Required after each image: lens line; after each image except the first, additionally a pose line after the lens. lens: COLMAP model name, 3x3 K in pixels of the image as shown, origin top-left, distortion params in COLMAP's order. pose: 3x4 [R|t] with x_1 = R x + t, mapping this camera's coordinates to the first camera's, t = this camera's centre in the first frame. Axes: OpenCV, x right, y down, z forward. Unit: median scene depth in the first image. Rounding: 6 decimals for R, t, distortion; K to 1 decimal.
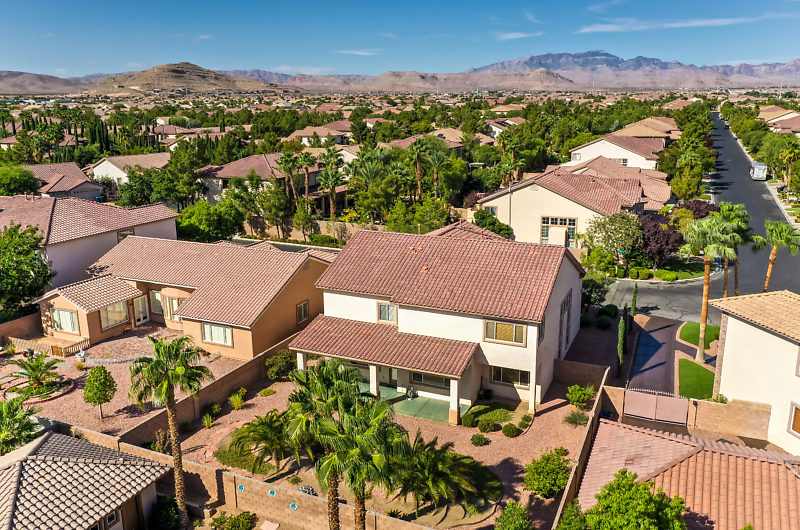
lens RADIAL K [[642.2, 0, 400.0], [0, 642.2, 265.0], [0, 0, 1]] dist [0.006770, -0.000563]
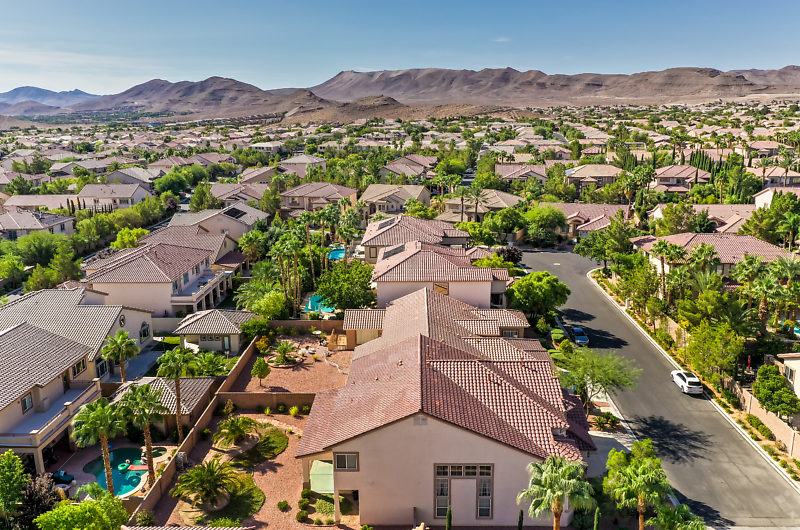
lens RADIAL K [[642.2, 0, 400.0], [0, 642.2, 265.0], [0, 0, 1]] dist [0.006770, -0.000563]
pose [[0.918651, -0.093542, 0.383836, -0.015836], [0.099566, 0.995022, 0.004194, -0.263947], [-0.382317, 0.034364, 0.923392, 0.469985]]
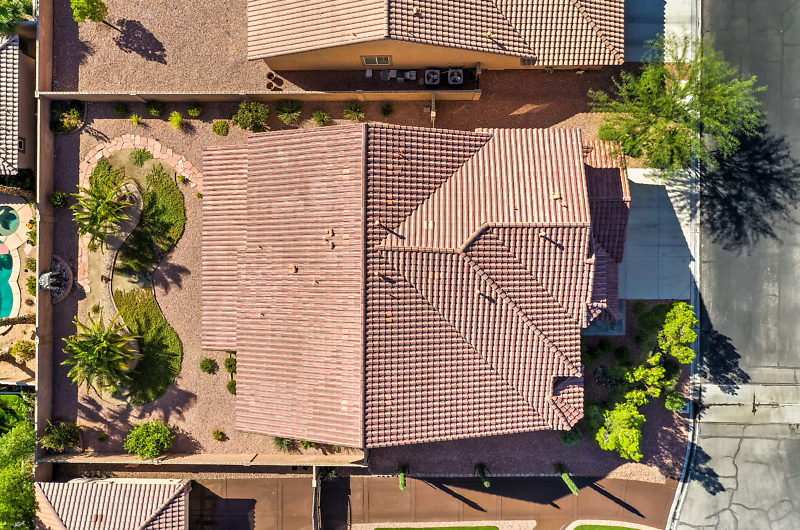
lens RADIAL K [[642.2, 0, 400.0], [0, 642.2, 265.0], [0, 0, 1]] dist [0.006770, -0.000563]
pose [[0.911000, -0.412300, -0.009420, 0.280432], [0.118555, 0.239941, 0.963521, -0.537997], [-0.394999, -0.878884, 0.267466, 0.980495]]
